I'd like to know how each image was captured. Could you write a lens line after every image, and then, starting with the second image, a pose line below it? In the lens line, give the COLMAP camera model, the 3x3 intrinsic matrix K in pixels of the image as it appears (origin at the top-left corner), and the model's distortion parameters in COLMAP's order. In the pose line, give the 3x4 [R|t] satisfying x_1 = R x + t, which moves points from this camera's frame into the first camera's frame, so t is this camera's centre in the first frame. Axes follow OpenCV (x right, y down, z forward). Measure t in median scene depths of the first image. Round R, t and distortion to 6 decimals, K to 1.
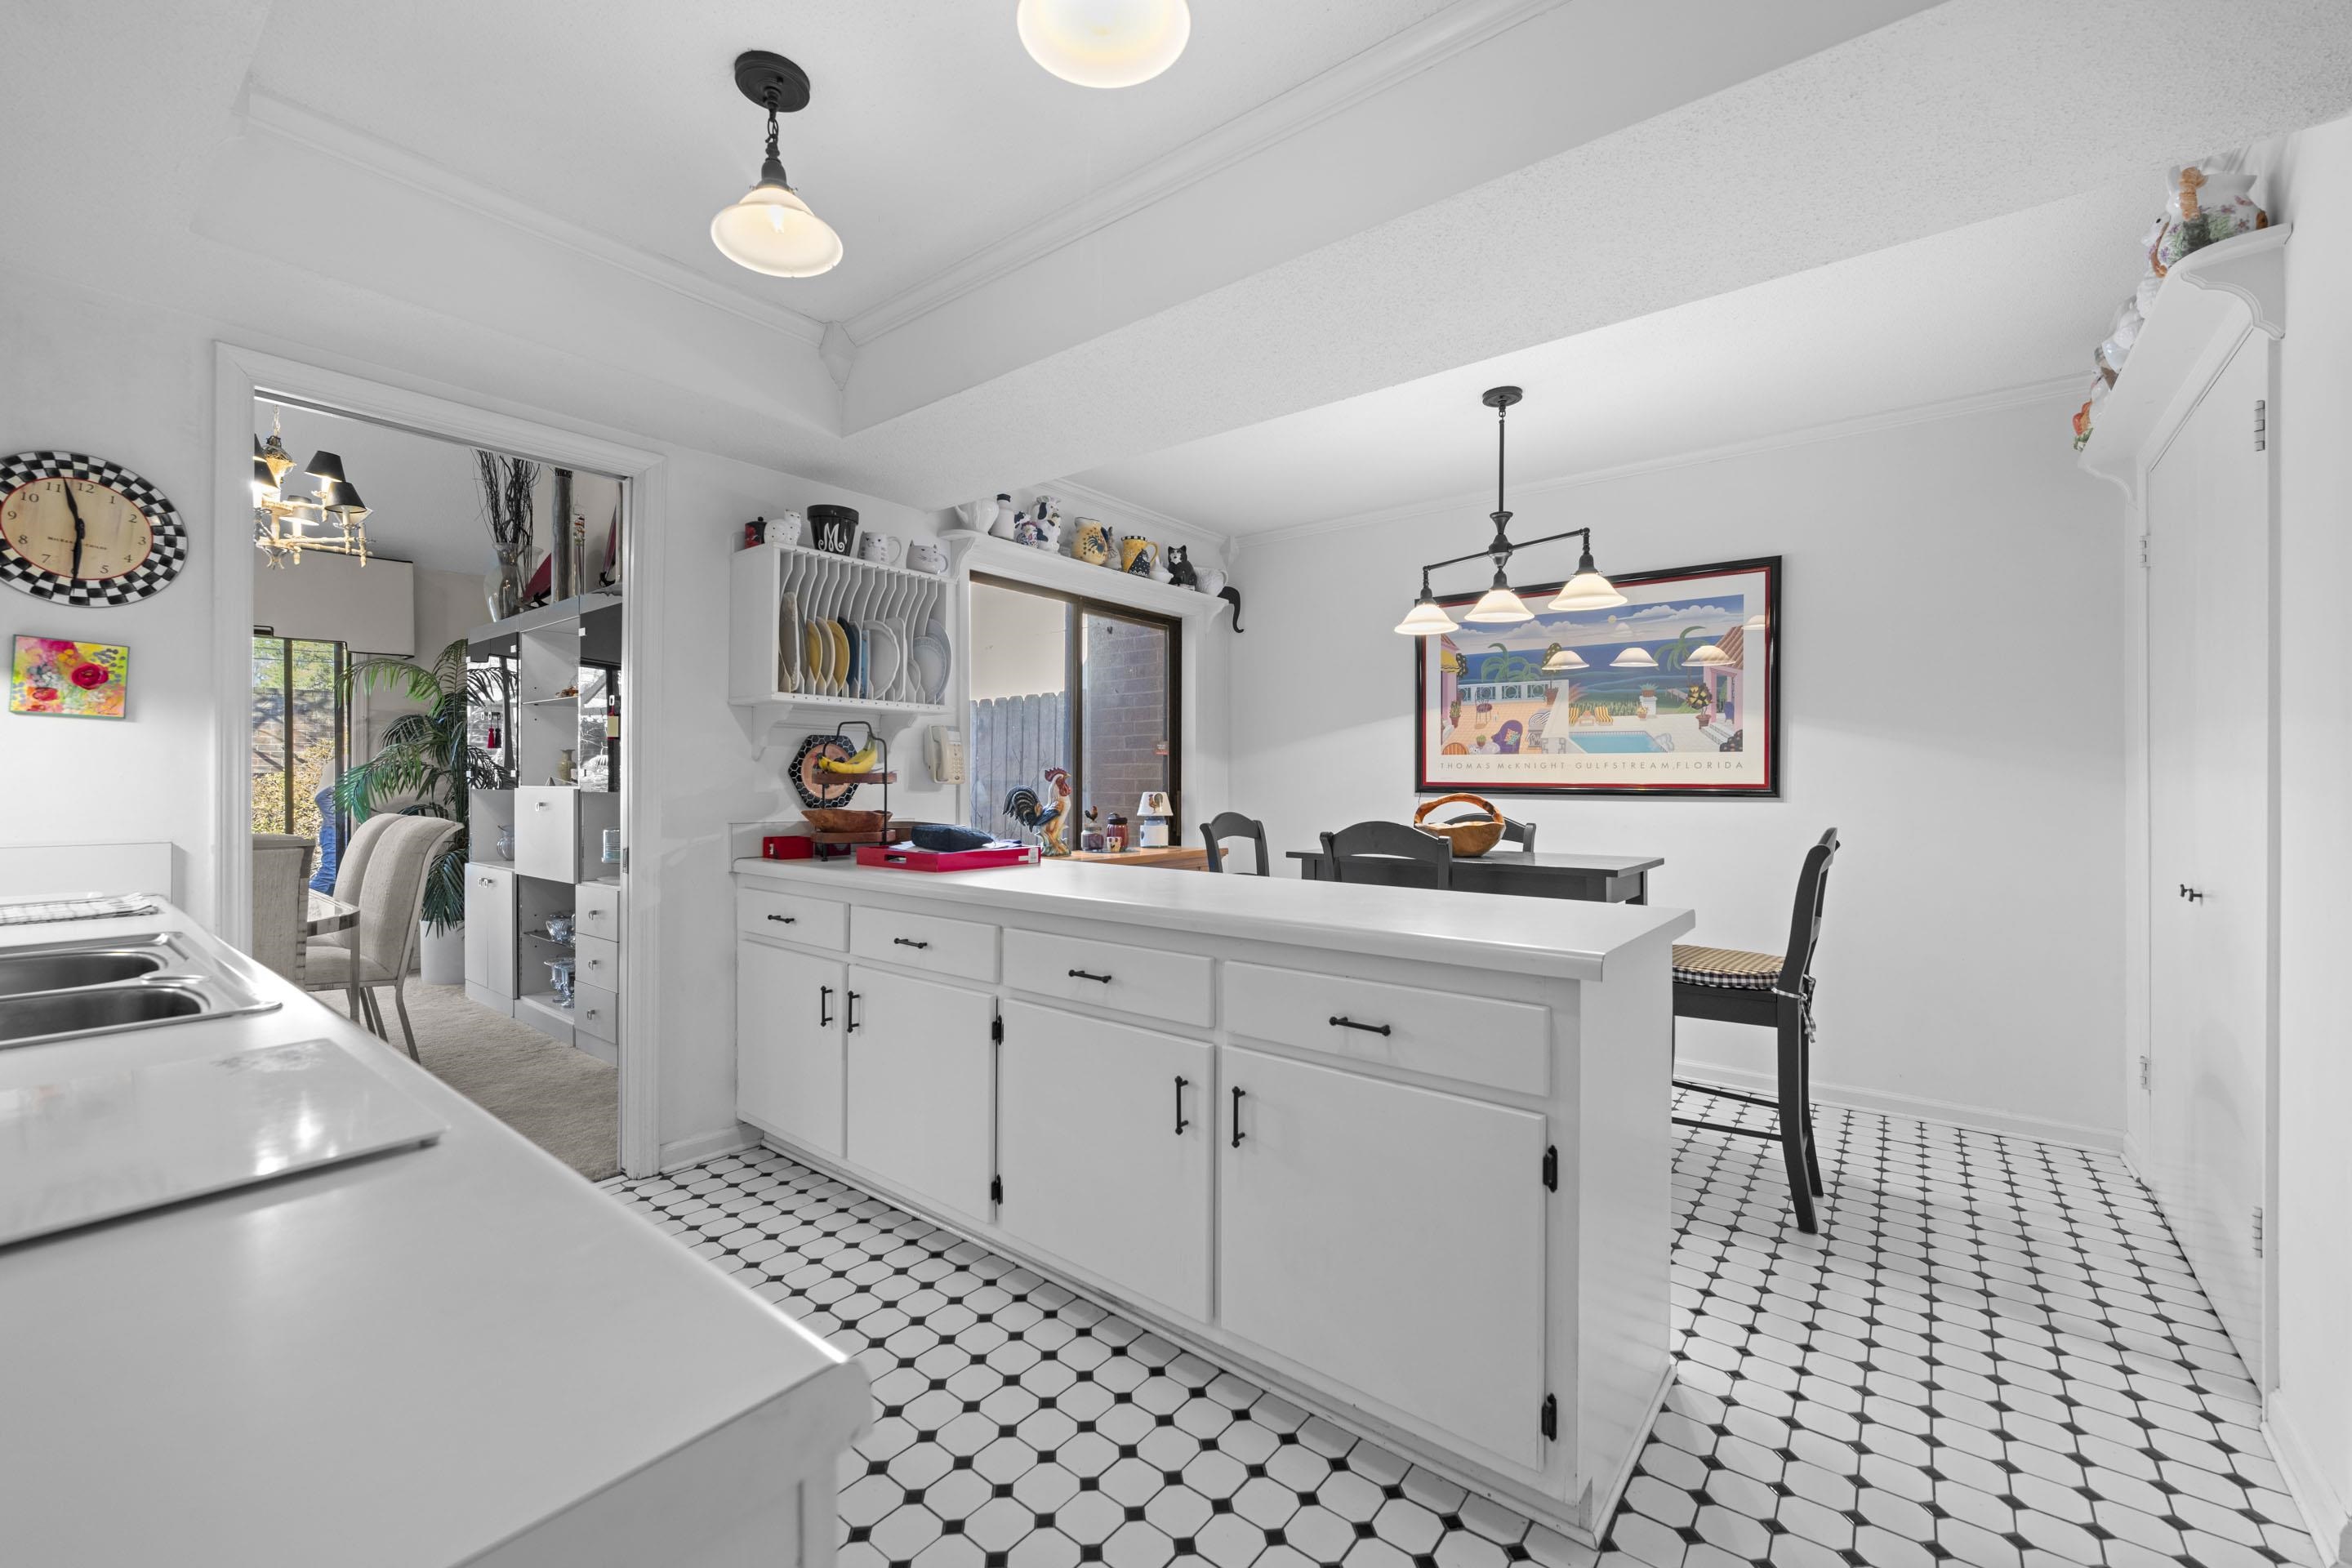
lens RADIAL K [[959.4, 0, 1172.1], [0, 959.4, 784.3], [0, 0, 1]] dist [0.013587, -0.000237]
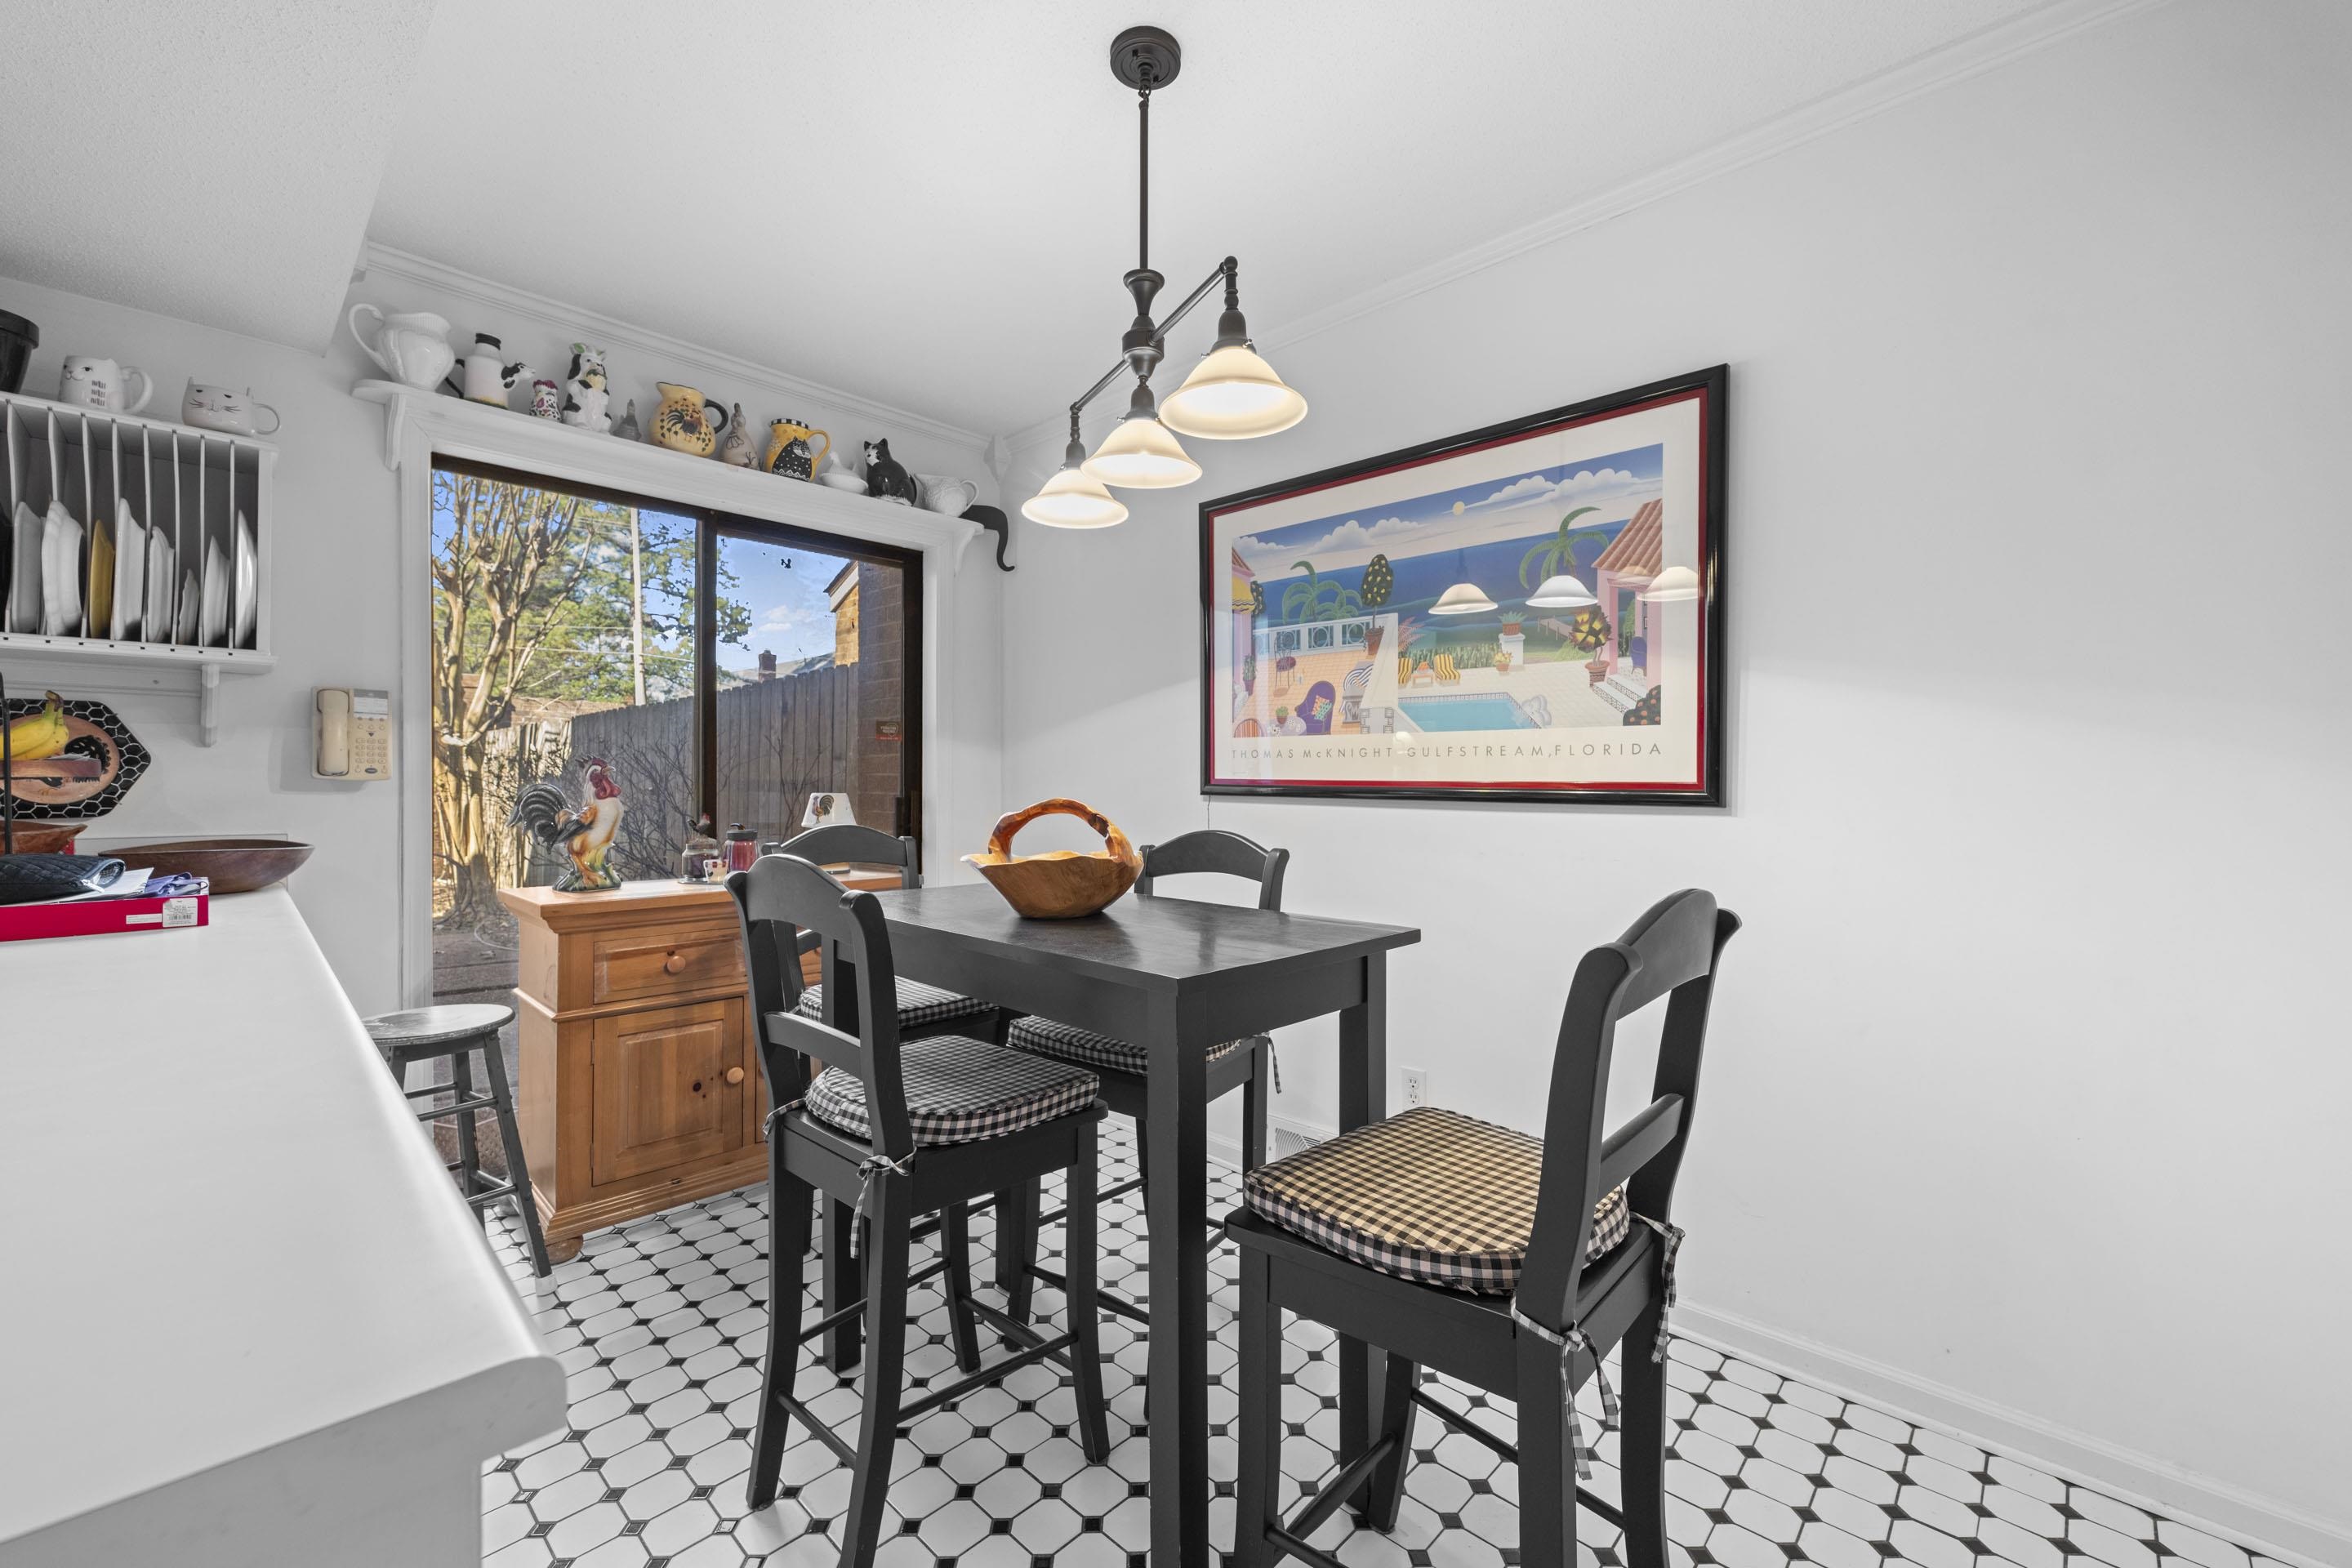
lens RADIAL K [[938.9, 0, 1179.8], [0, 938.9, 793.2], [0, 0, 1]] dist [-0.000352, -0.000439]
pose [[0.994510, 0.003261, -0.104593, 0.361447], [-0.002218, 0.999947, 0.010092, 0.001040], [0.104621, -0.009804, 0.994464, 0.415817]]
